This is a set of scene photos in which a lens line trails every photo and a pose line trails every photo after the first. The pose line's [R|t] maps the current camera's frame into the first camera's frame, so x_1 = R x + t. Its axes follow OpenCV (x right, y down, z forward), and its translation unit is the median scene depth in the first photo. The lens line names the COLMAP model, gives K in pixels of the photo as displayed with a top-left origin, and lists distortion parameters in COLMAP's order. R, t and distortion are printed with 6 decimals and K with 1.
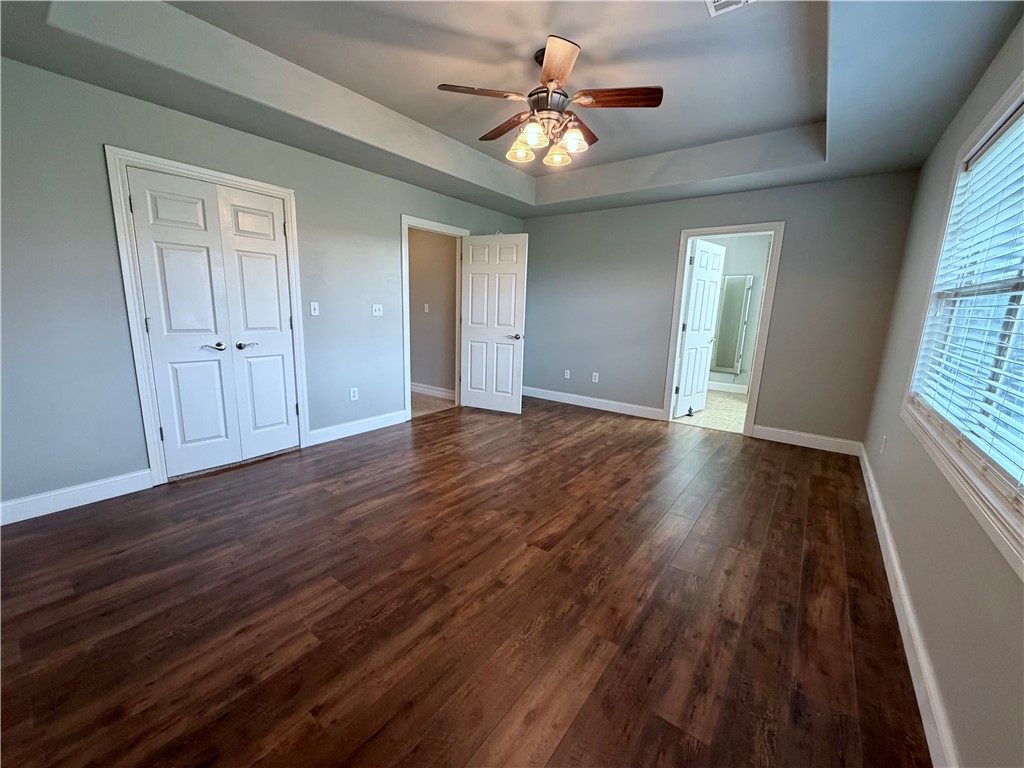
lens RADIAL K [[409.0, 0, 501.2], [0, 409.0, 385.7], [0, 0, 1]] dist [0.002577, -0.000591]
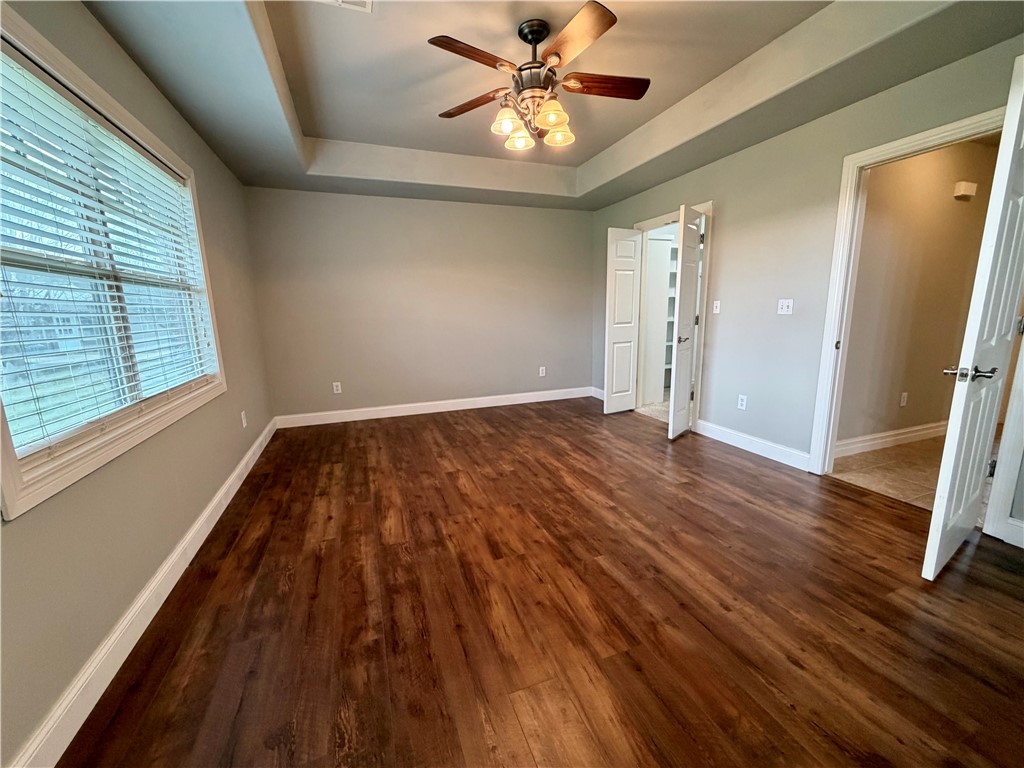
lens RADIAL K [[409.0, 0, 515.3], [0, 409.0, 381.5], [0, 0, 1]] dist [0.002577, -0.000591]
pose [[-0.513183, 0.131810, -0.848097, 0.900432], [-0.159857, 0.956167, 0.245335, -0.226773], [0.843261, 0.261477, -0.469619, 1.391067]]
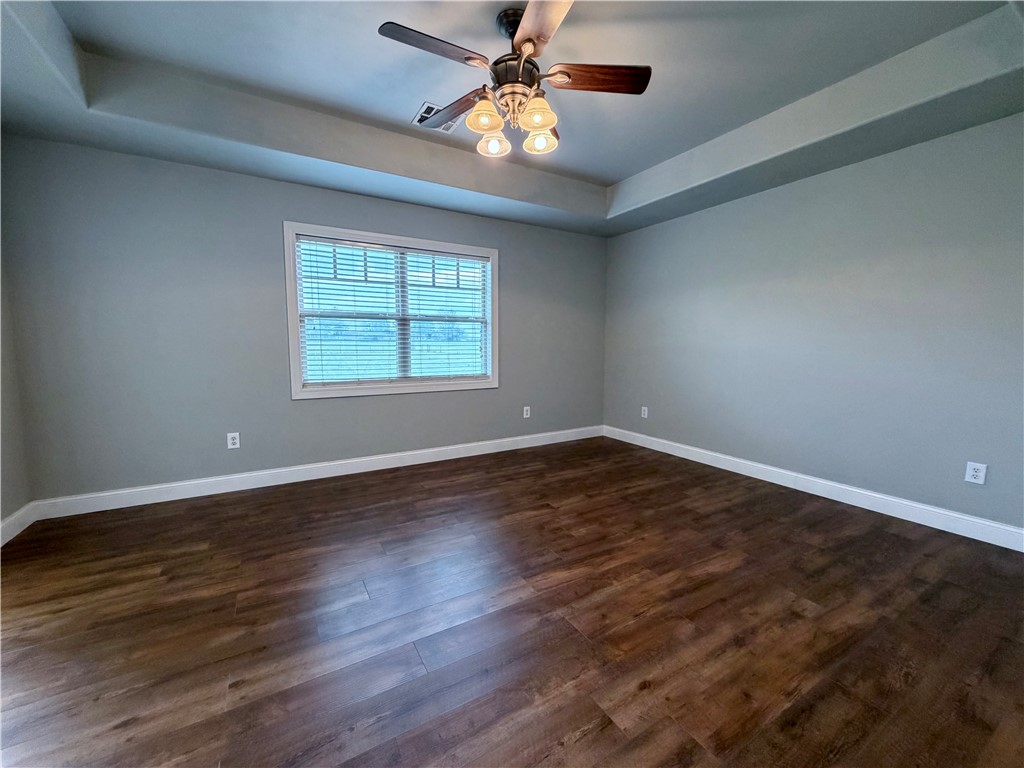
lens RADIAL K [[409.0, 0, 508.1], [0, 409.0, 384.2], [0, 0, 1]] dist [0.002577, -0.000591]
pose [[-0.930122, -0.063982, 0.361634, -0.184214], [0.044737, 0.957634, 0.284493, -0.295719], [-0.364515, 0.280791, -0.887854, 1.676140]]
